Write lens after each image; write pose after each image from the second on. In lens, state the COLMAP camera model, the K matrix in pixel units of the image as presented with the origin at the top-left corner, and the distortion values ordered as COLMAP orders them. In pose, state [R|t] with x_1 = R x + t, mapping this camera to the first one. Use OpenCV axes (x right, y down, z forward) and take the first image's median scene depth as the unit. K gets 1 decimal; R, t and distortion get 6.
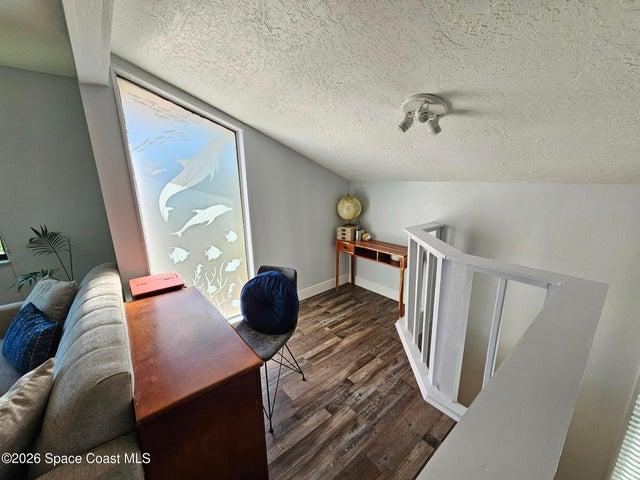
lens RADIAL K [[261.0, 0, 322.1], [0, 261.0, 239.4], [0, 0, 1]] dist [-0.001344, 0.000105]
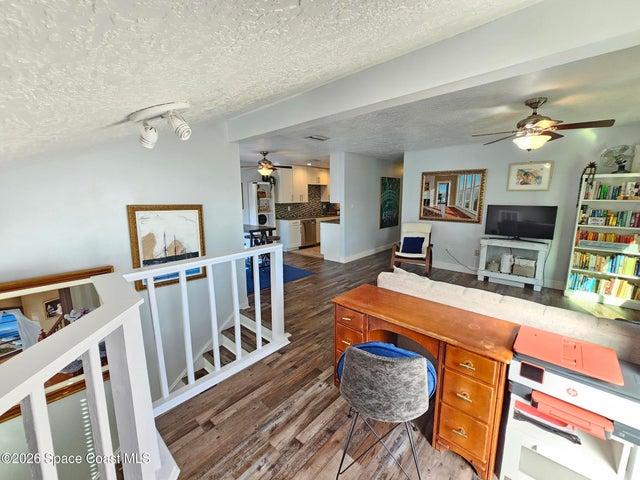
lens RADIAL K [[261.0, 0, 322.1], [0, 261.0, 239.4], [0, 0, 1]] dist [-0.001344, 0.000105]
pose [[-0.990687, 0.045559, -0.128312, 0.024618], [-0.007826, 0.921751, 0.387703, -0.311266], [0.135935, 0.385097, -0.912810, 1.325947]]
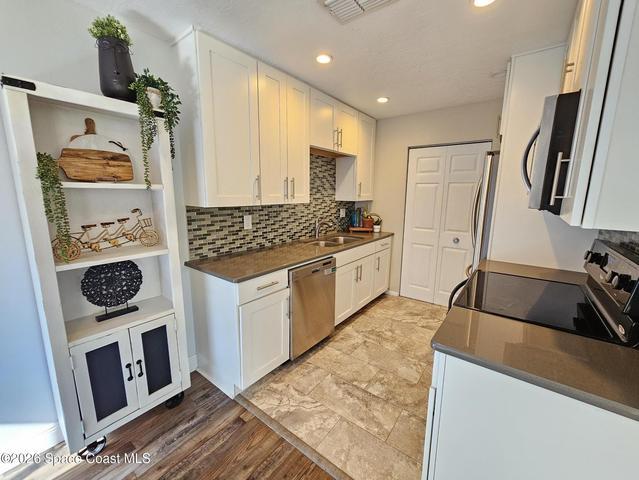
lens RADIAL K [[260.6, 0, 321.6], [0, 260.6, 239.4], [0, 0, 1]] dist [-0.001344, 0.000105]
pose [[-0.975212, 0.046443, -0.216346, -0.072606], [-0.045193, 0.915311, 0.400204, 0.345212], [0.216610, 0.400061, -0.890523, -1.263097]]
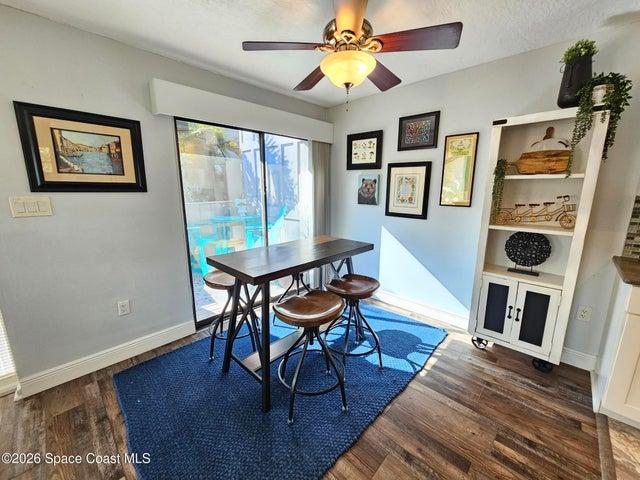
lens RADIAL K [[261.0, 0, 322.1], [0, 261.0, 239.4], [0, 0, 1]] dist [-0.001344, 0.000105]
pose [[-0.110022, -0.176382, 0.978154, -0.533640], [0.237866, 0.950858, 0.198215, 0.358435], [-0.965047, 0.254477, -0.062660, -1.186934]]
